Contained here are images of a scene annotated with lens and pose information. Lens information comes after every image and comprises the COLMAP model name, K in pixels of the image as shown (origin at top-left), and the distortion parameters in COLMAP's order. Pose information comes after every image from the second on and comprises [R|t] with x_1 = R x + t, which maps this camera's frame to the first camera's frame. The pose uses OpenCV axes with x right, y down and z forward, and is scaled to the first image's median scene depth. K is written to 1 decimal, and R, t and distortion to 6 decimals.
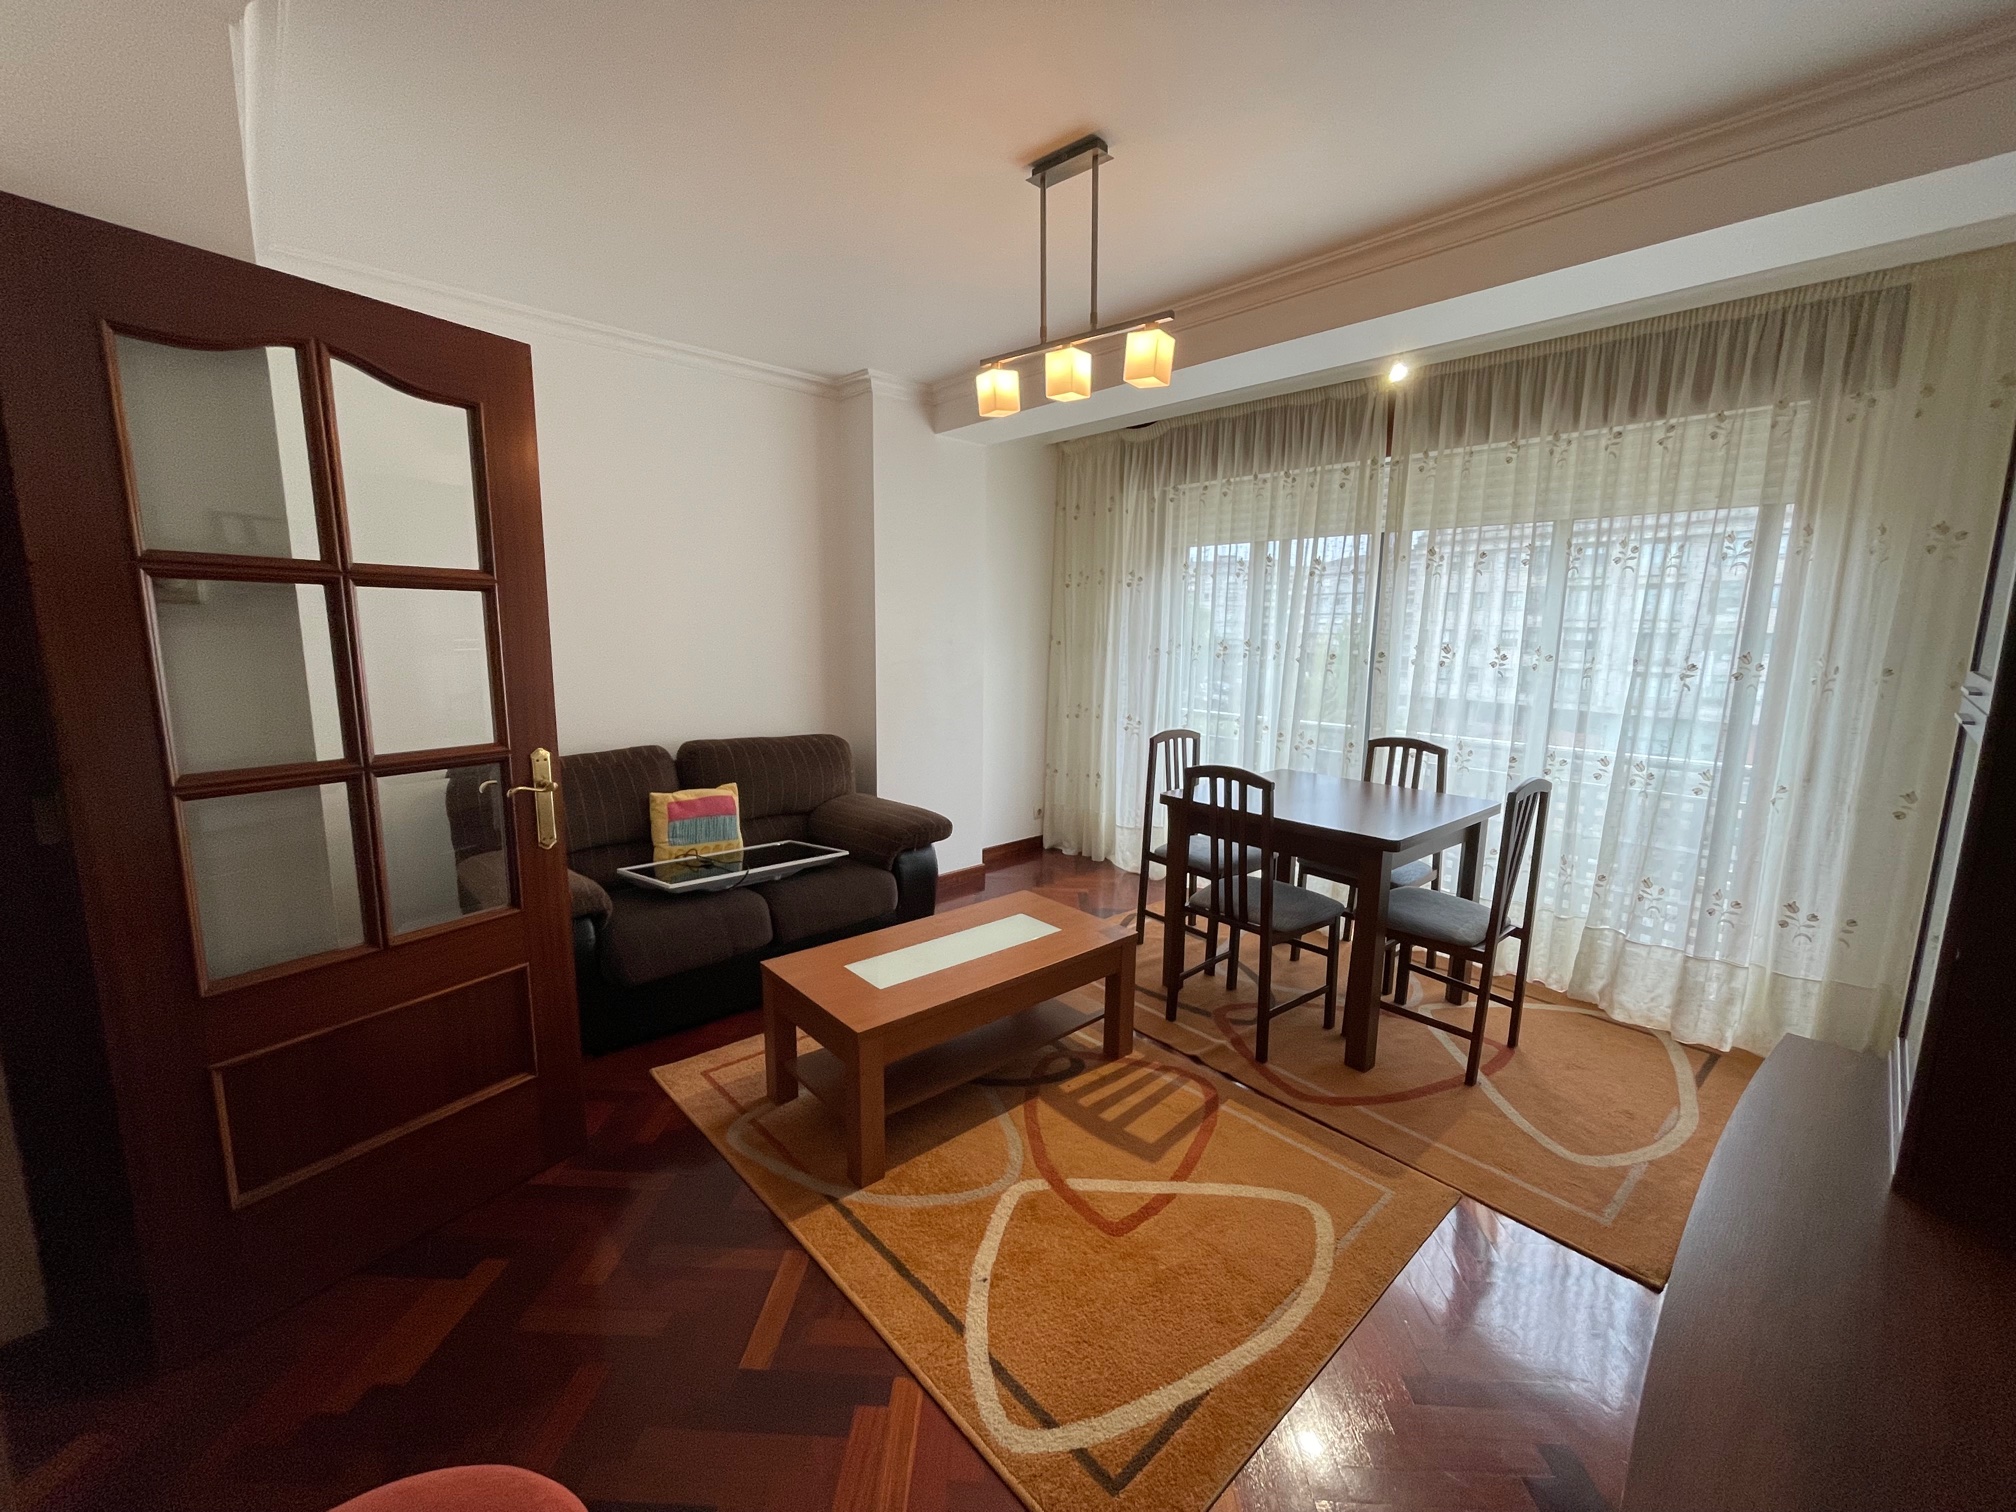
lens RADIAL K [[819.2, 0, 1003.9], [0, 819.2, 758.6], [0, 0, 1]] dist [-0.000831, 0.000733]
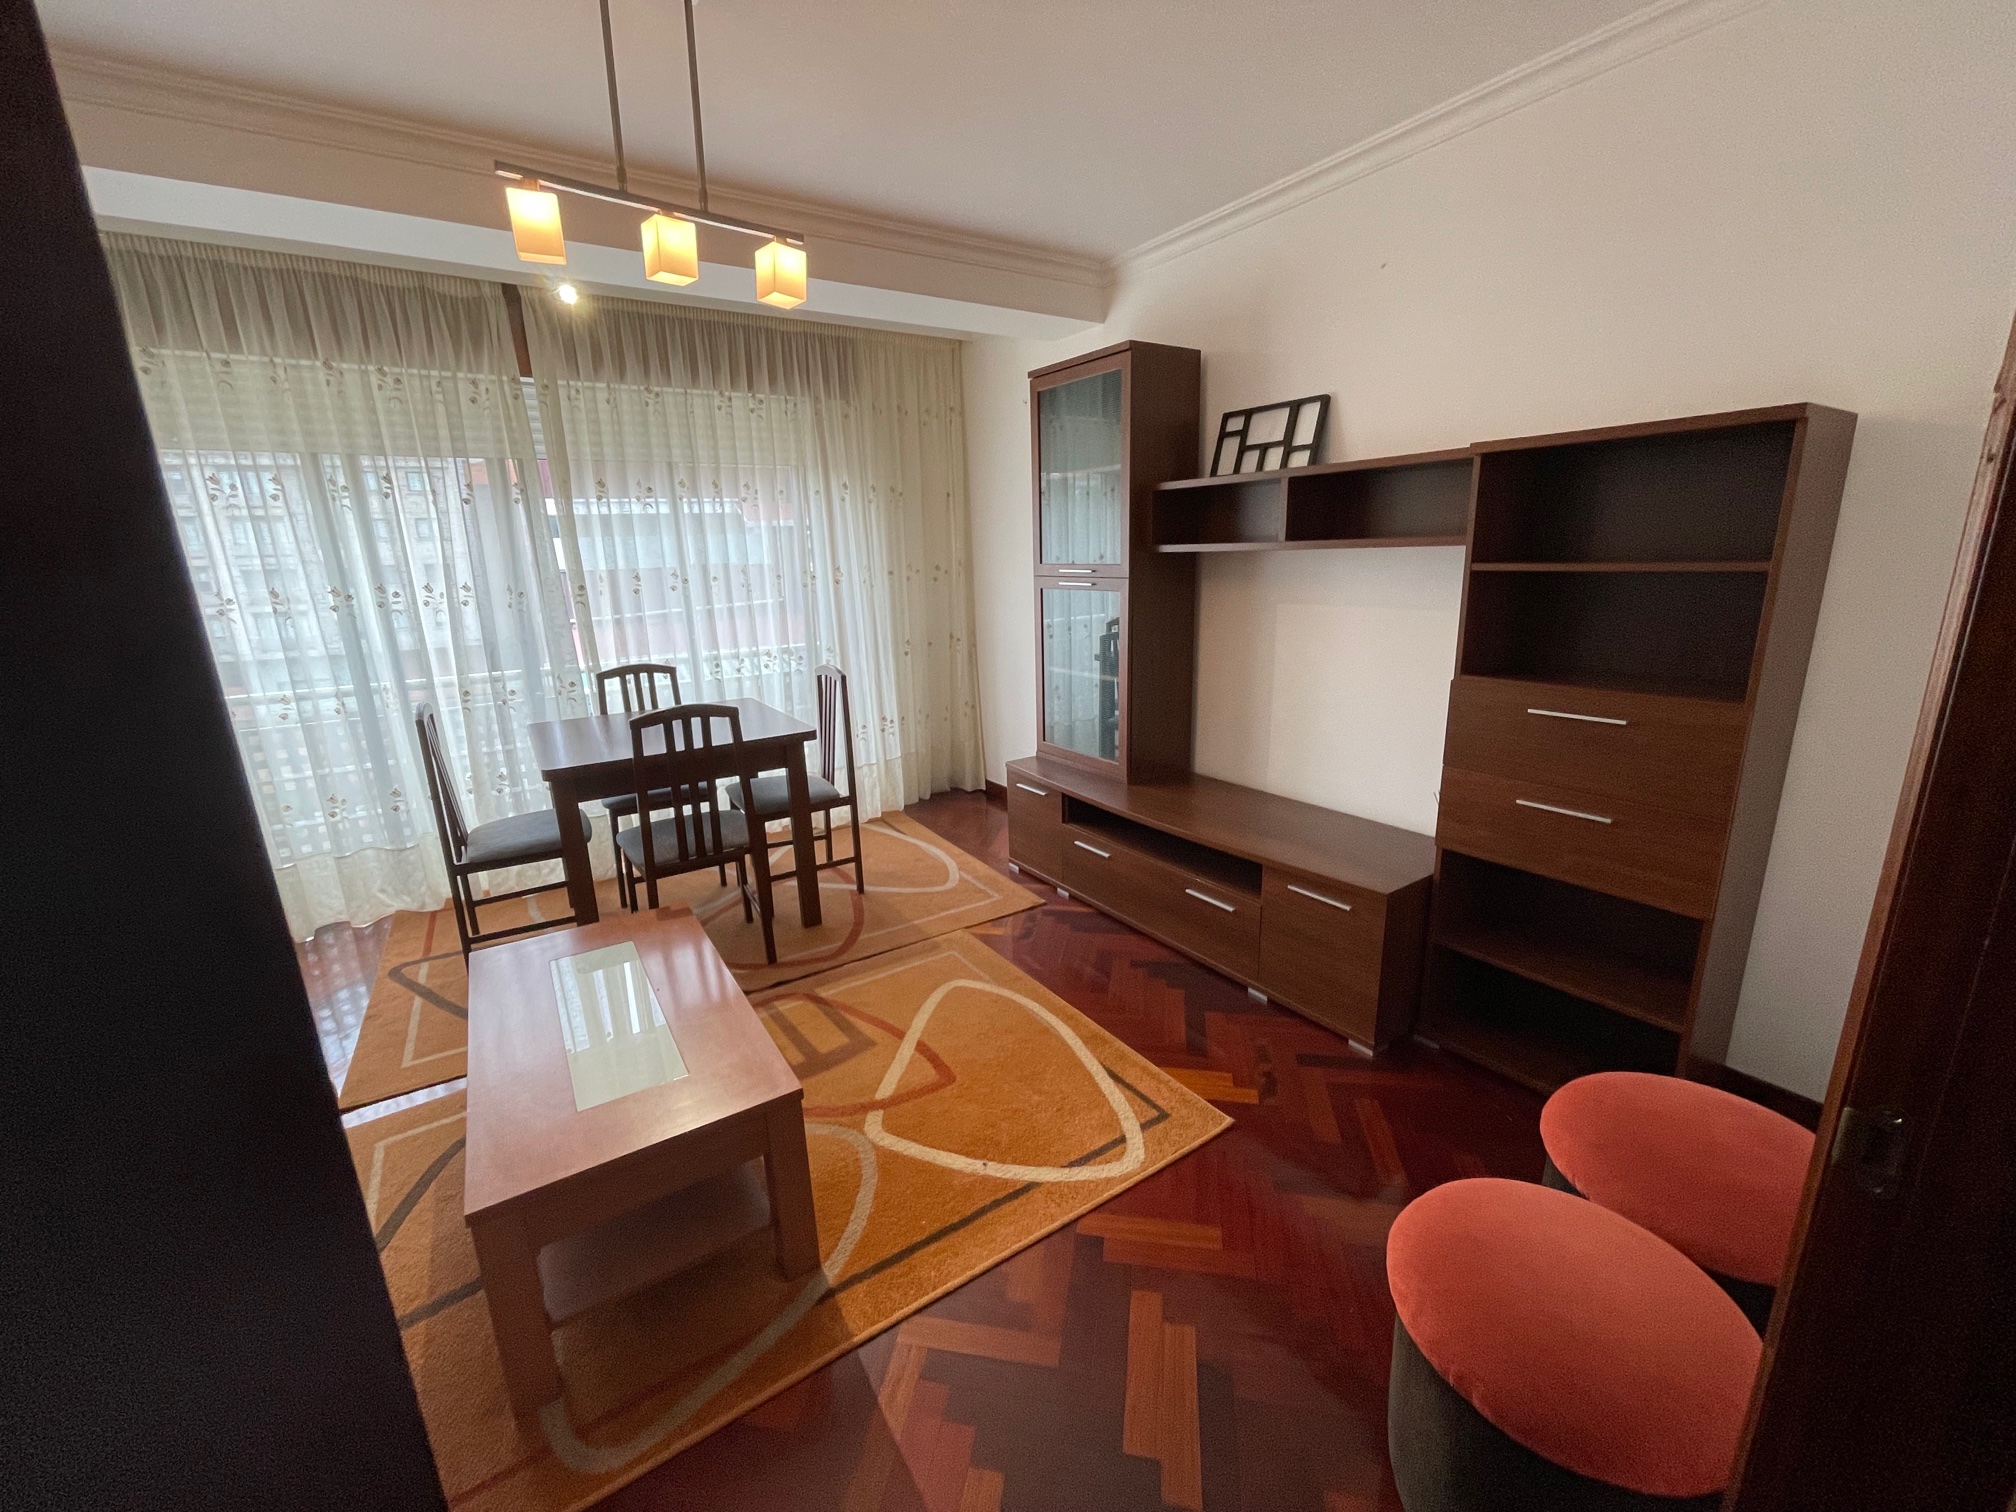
lens RADIAL K [[797.7, 0, 1009.5], [0, 797.7, 774.0], [0, 0, 1]] dist [-0.017108, 0.000118]
pose [[0.150548, -0.286917, 0.946052, -0.619482], [0.187942, 0.947813, 0.257544, -0.089803], [-0.970574, 0.139030, 0.196616, 0.485856]]
